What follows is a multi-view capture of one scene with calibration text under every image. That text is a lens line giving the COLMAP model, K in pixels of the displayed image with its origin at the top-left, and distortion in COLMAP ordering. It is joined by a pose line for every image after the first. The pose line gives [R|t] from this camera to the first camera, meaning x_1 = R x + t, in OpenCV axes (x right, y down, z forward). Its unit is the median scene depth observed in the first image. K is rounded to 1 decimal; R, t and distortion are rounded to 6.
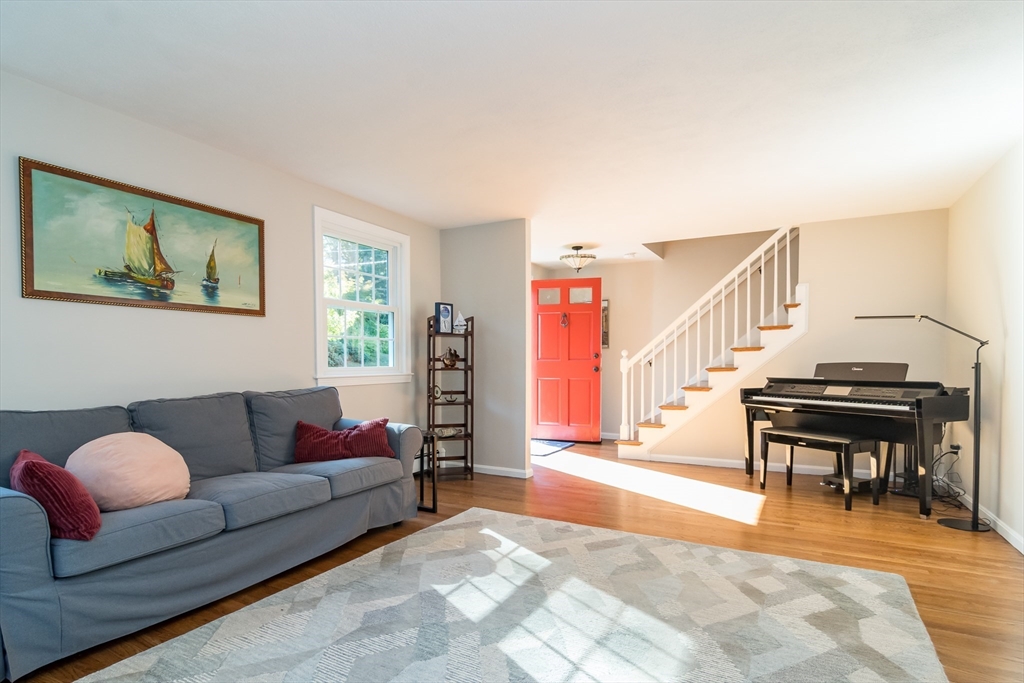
lens RADIAL K [[526.8, 0, 516.0], [0, 526.8, 370.3], [0, 0, 1]] dist [-0.001120, -0.000186]
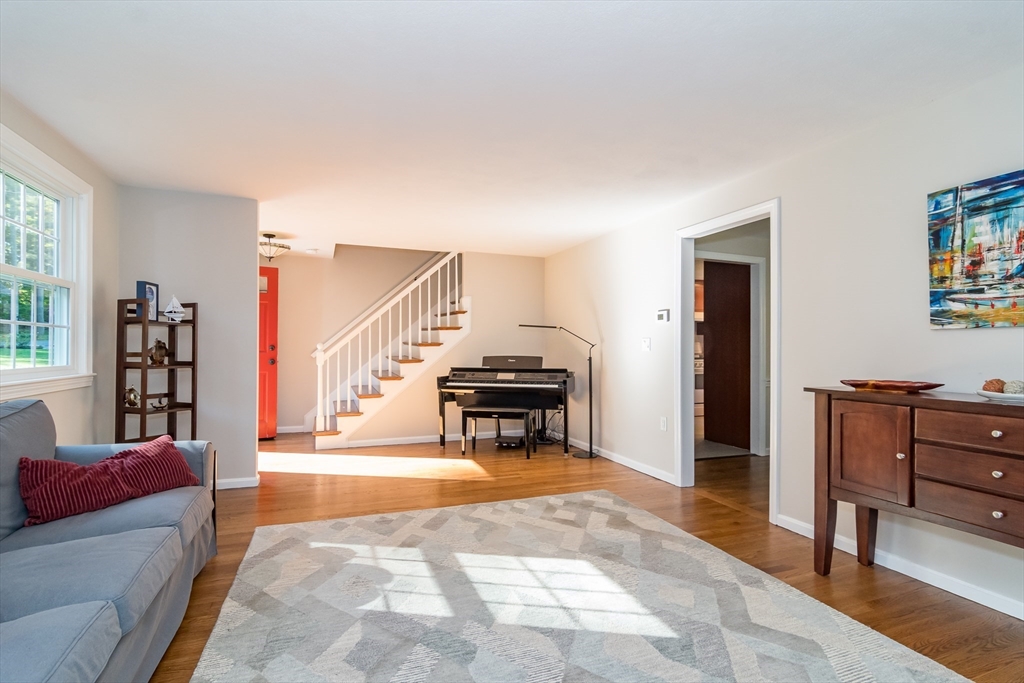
lens RADIAL K [[484.7, 0, 512.0], [0, 484.7, 341.5], [0, 0, 1]] dist [-0.000522, 0.000487]
pose [[0.655187, 0.016752, 0.755281, -0.423021], [0.007256, 0.999568, -0.028464, -0.019765], [-0.755432, 0.024130, 0.654782, 0.157862]]
